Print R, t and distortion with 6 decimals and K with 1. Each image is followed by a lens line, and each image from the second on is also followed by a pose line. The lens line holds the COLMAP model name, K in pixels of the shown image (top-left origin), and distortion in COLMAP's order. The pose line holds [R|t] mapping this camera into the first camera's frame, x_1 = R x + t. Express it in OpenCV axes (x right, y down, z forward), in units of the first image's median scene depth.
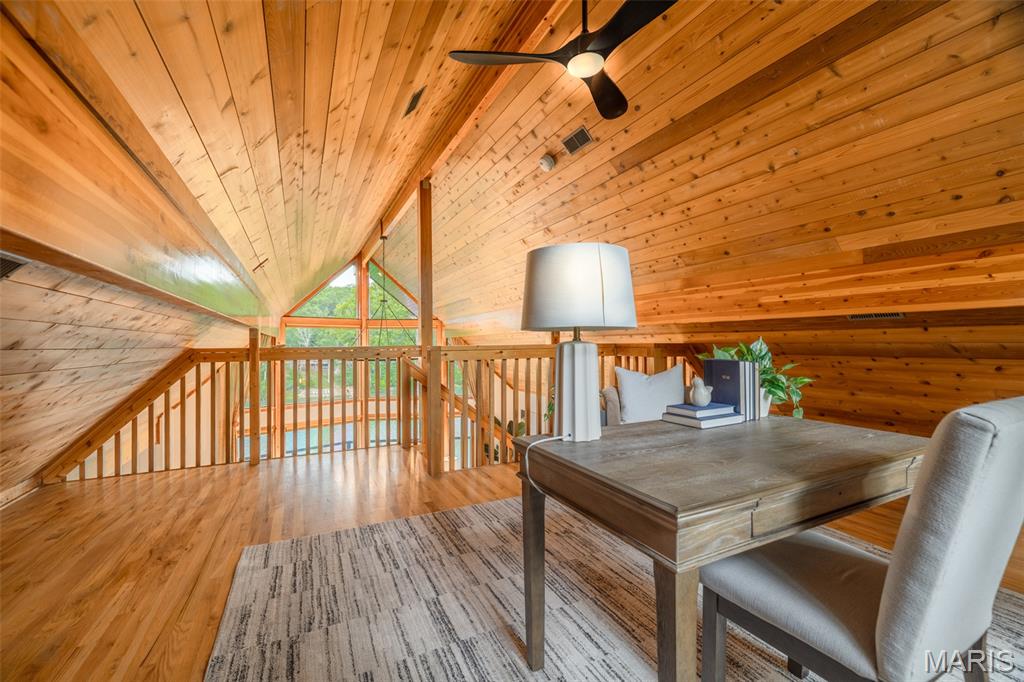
lens RADIAL K [[425.9, 0, 506.8], [0, 425.9, 341.8], [0, 0, 1]] dist [-0.002474, -0.000197]
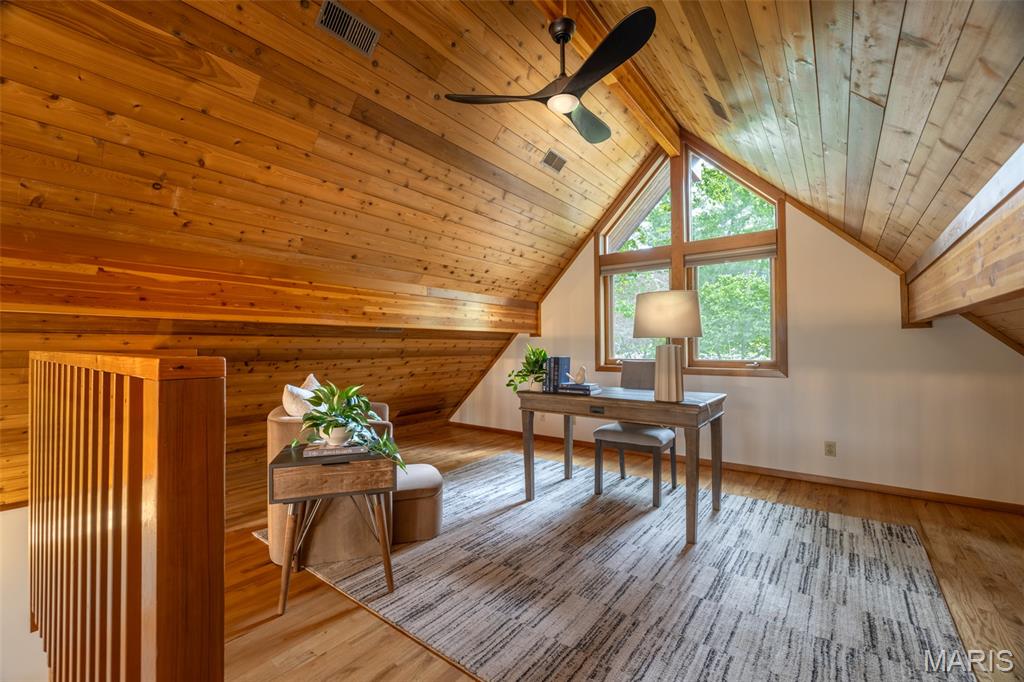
lens RADIAL K [[425.9, 0, 506.8], [0, 425.9, 341.8], [0, 0, 1]] dist [-0.002474, -0.000197]
pose [[-0.440215, 0.018581, 0.897700, -0.757548], [0.004512, 0.999819, -0.018482, 0.011550], [-0.897881, -0.004085, -0.440219, 1.621667]]
